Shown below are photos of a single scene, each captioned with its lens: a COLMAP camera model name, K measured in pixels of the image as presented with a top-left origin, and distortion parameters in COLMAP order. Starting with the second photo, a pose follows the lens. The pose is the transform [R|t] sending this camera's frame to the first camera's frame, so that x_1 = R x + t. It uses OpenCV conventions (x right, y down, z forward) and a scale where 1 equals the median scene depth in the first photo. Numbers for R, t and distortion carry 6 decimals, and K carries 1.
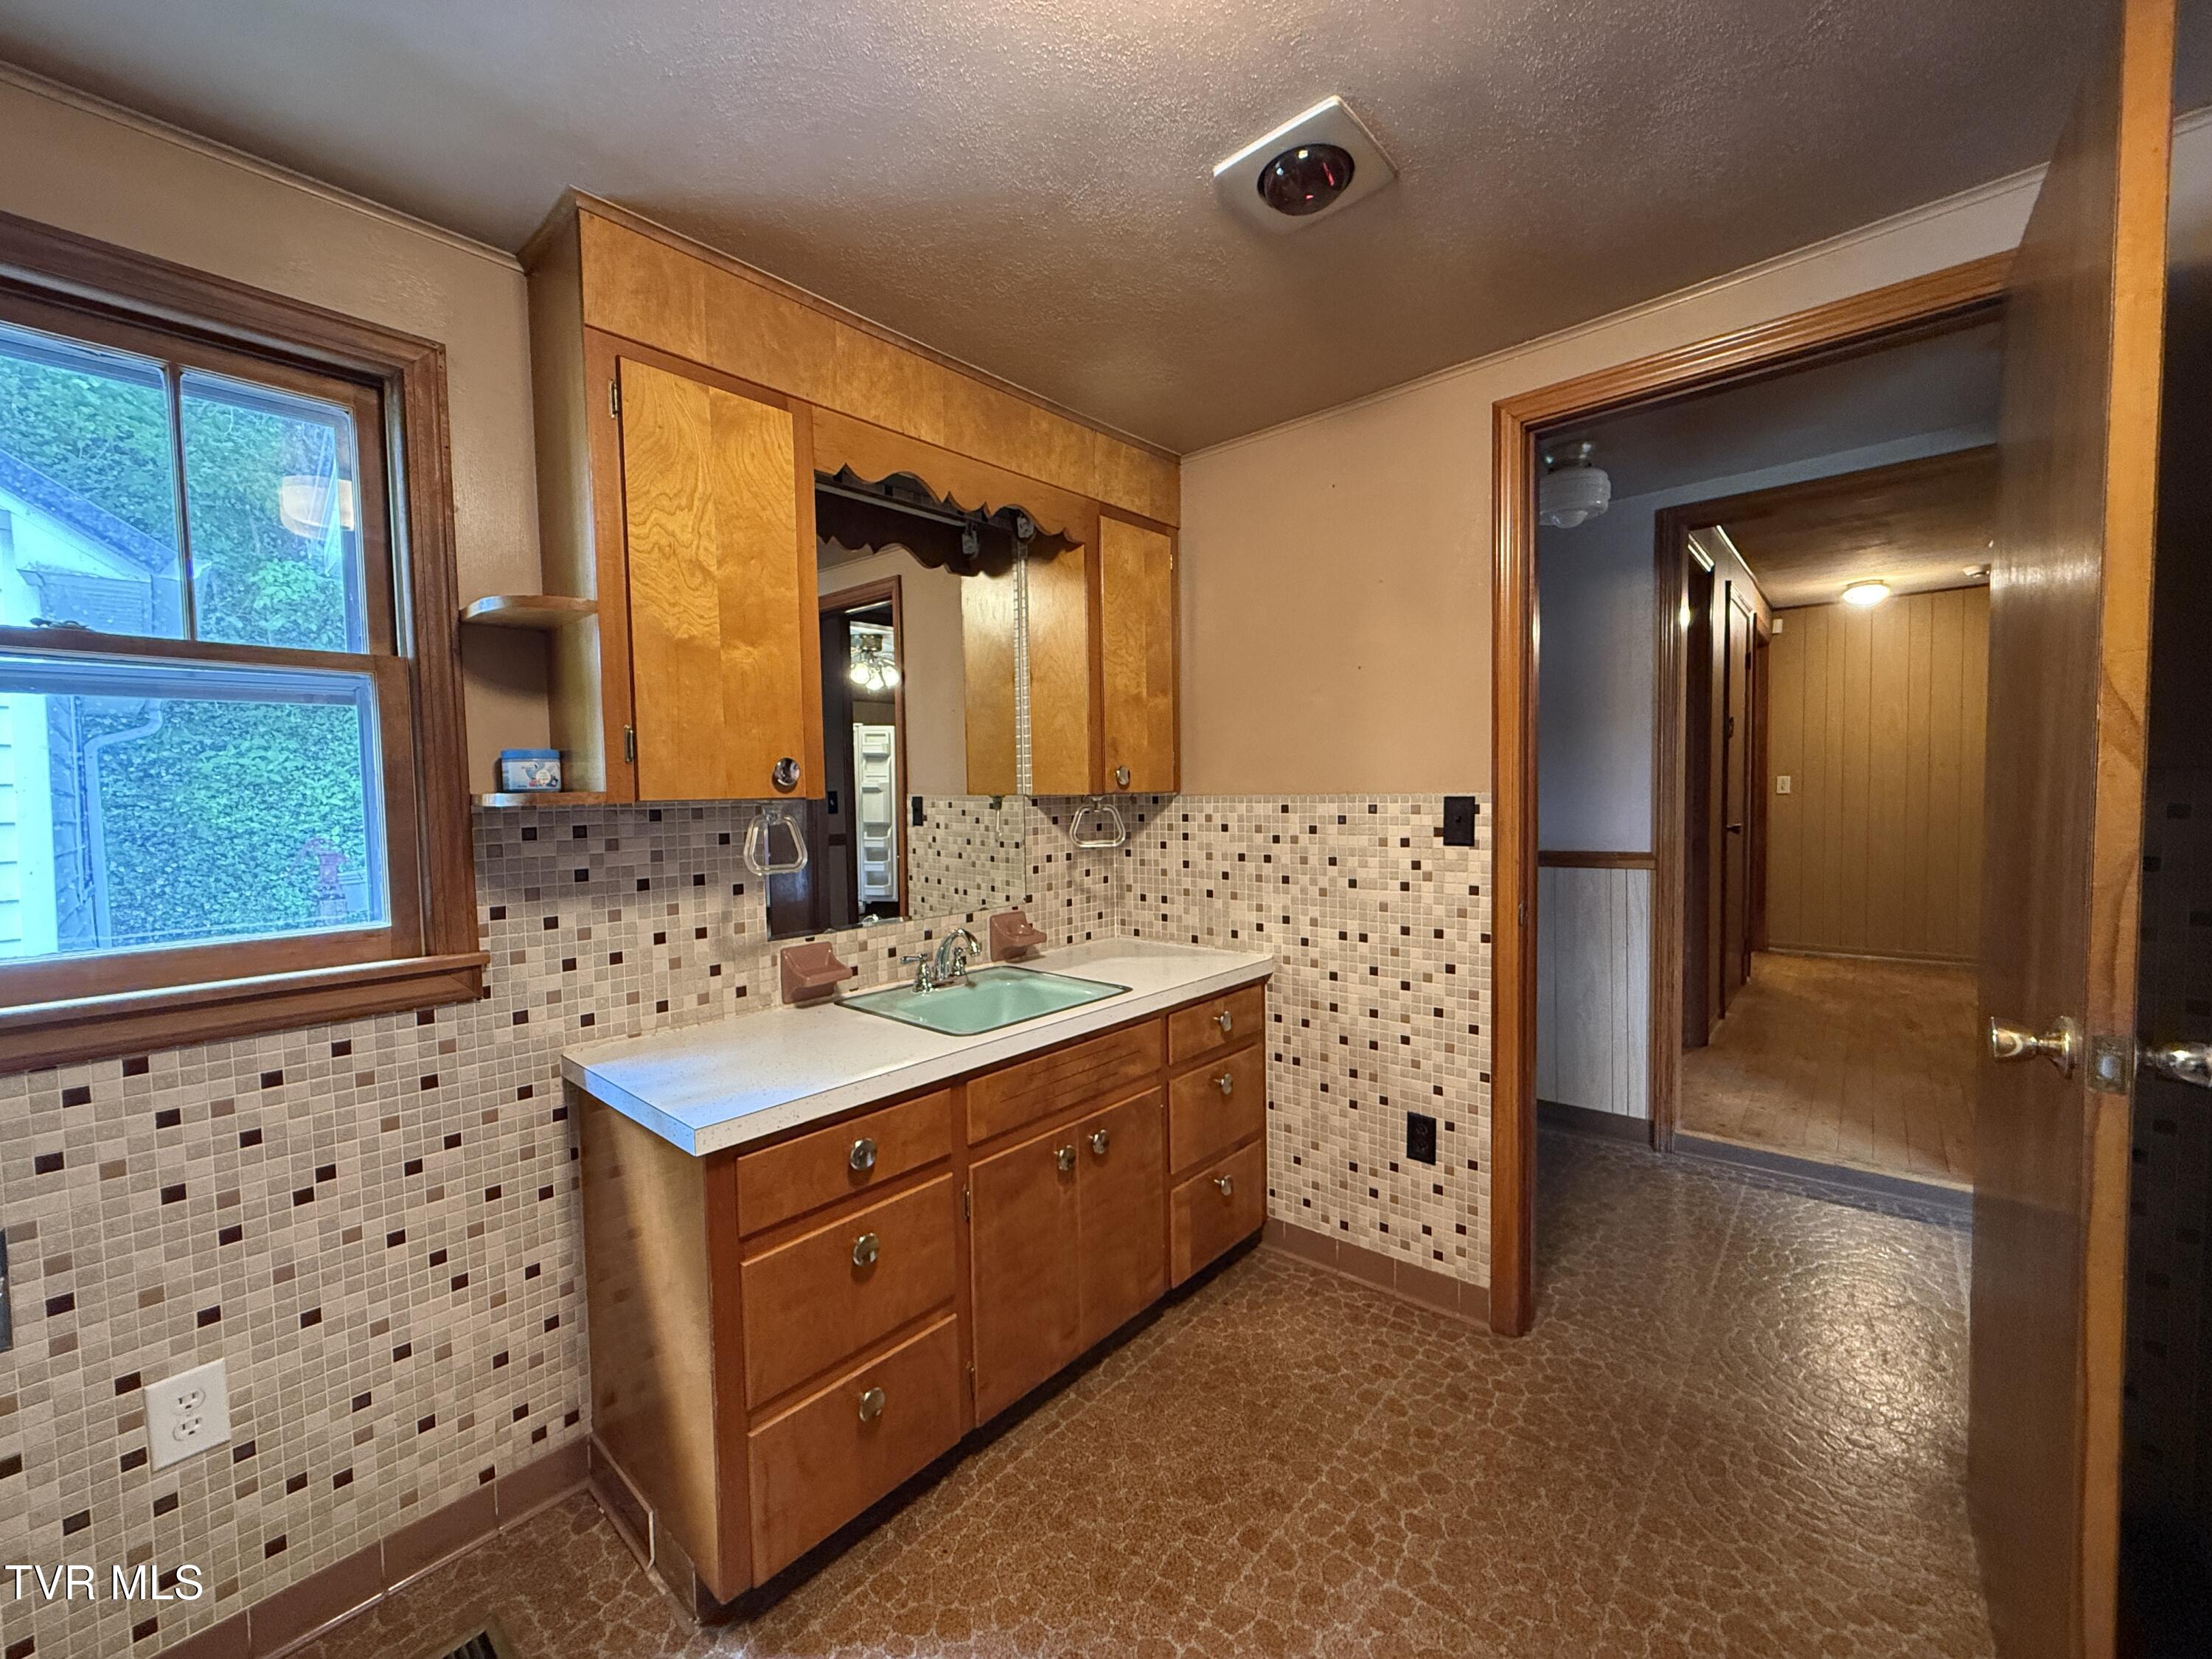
lens RADIAL K [[881.1, 0, 1109.6], [0, 881.1, 829.7], [0, 0, 1]] dist [-0.000120, 0.000118]
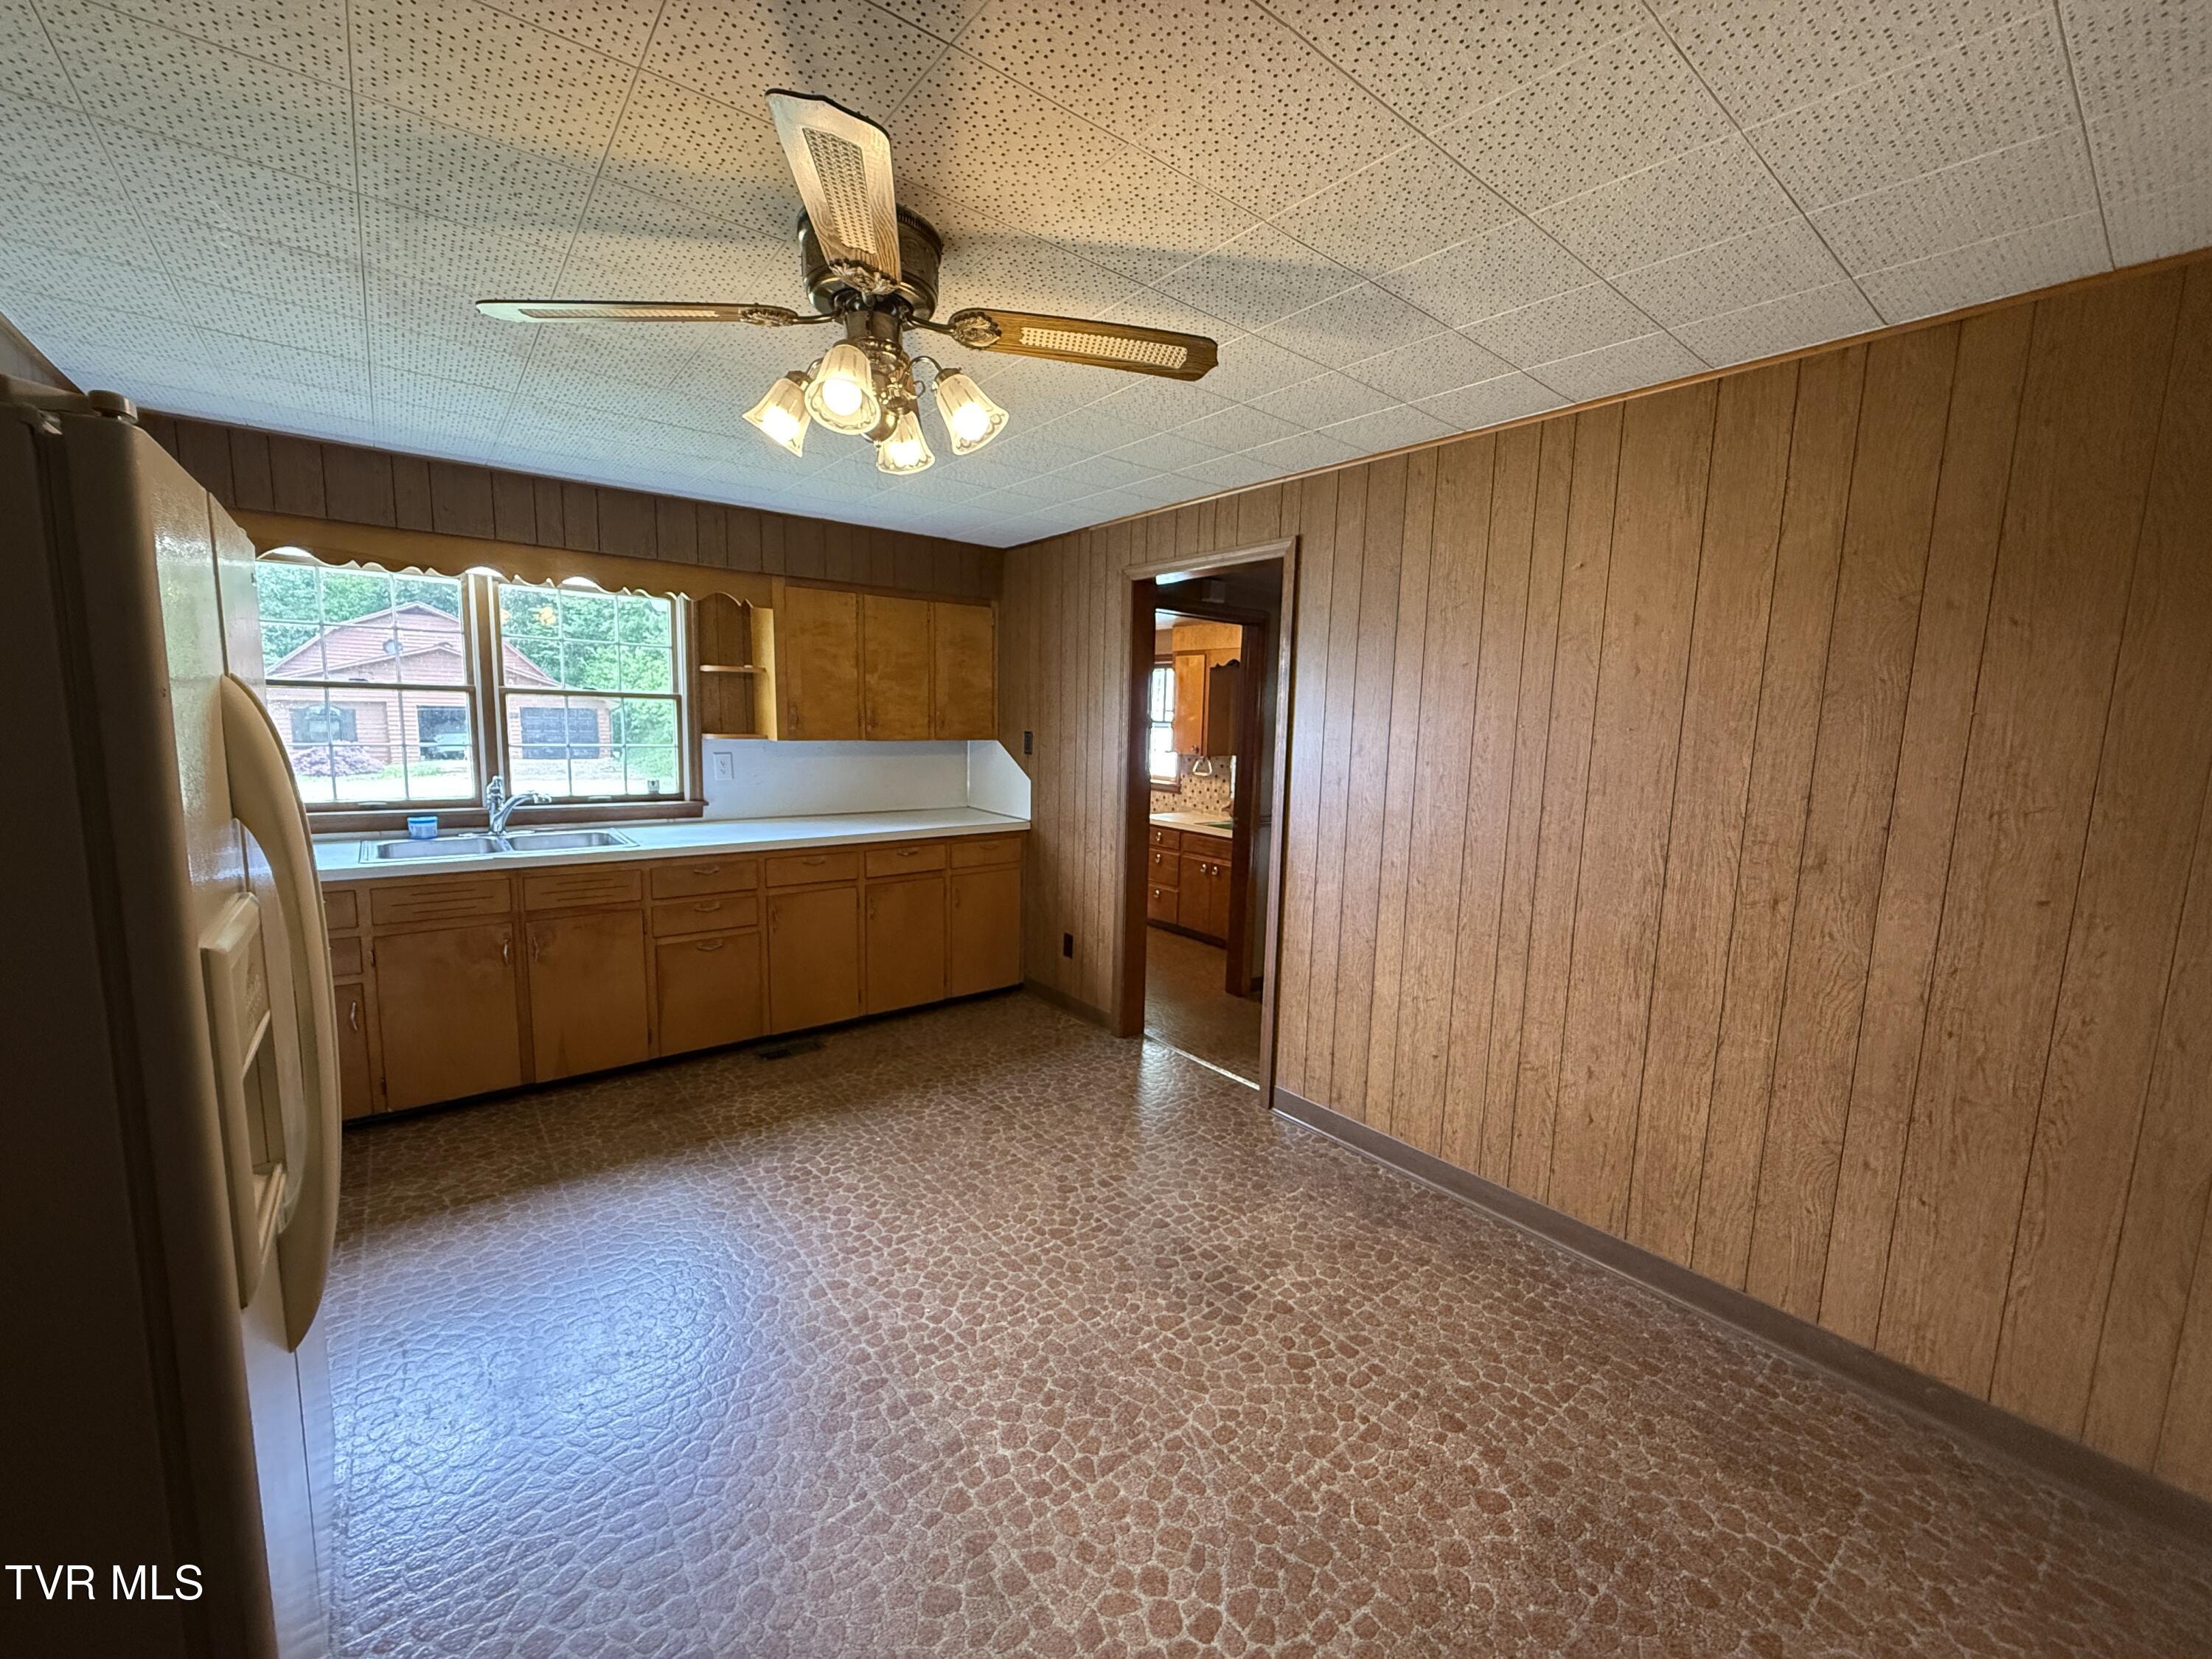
lens RADIAL K [[881.1, 0, 1097.4], [0, 881.1, 829.4], [0, 0, 1]] dist [-0.000120, 0.000118]
pose [[-0.186466, 0.141773, -0.972178, 3.670034], [-0.069637, 0.985137, 0.157020, -0.305757], [0.979990, 0.096979, -0.173822, 1.304378]]
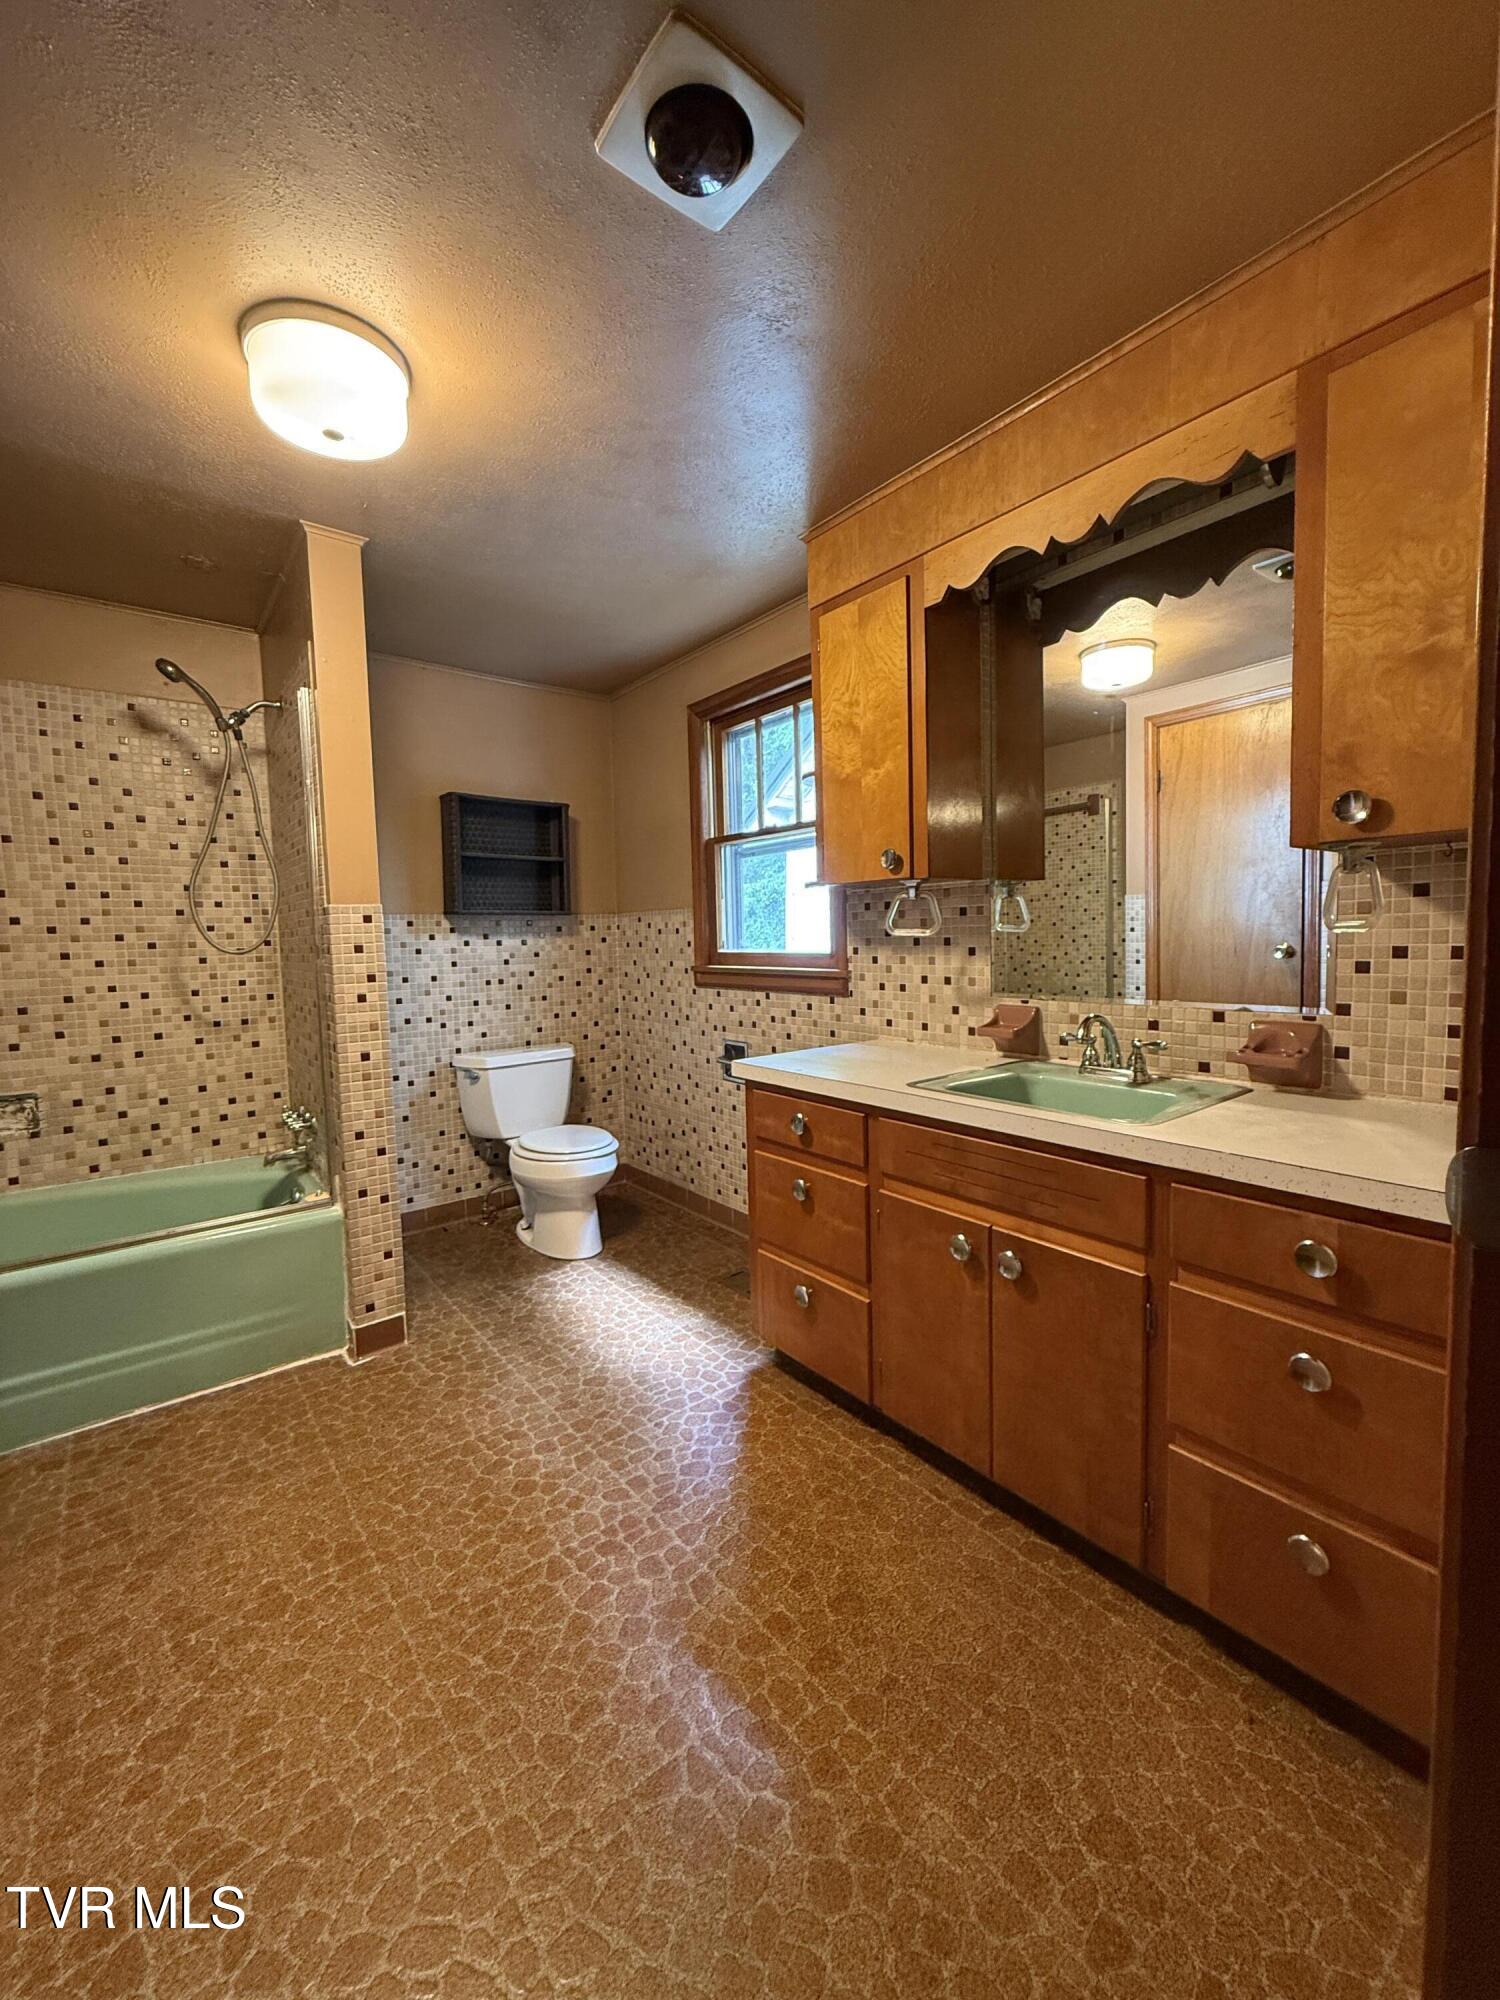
lens RADIAL K [[796.7, 0, 742.7], [0, 796.7, 996.8], [0, 0, 1]] dist [-0.000120, 0.000118]
pose [[-0.183960, 0.099118, -0.977924, 0.892729], [-0.019127, 0.994353, 0.104381, 0.021769], [0.982748, 0.037906, -0.181025, 1.014009]]
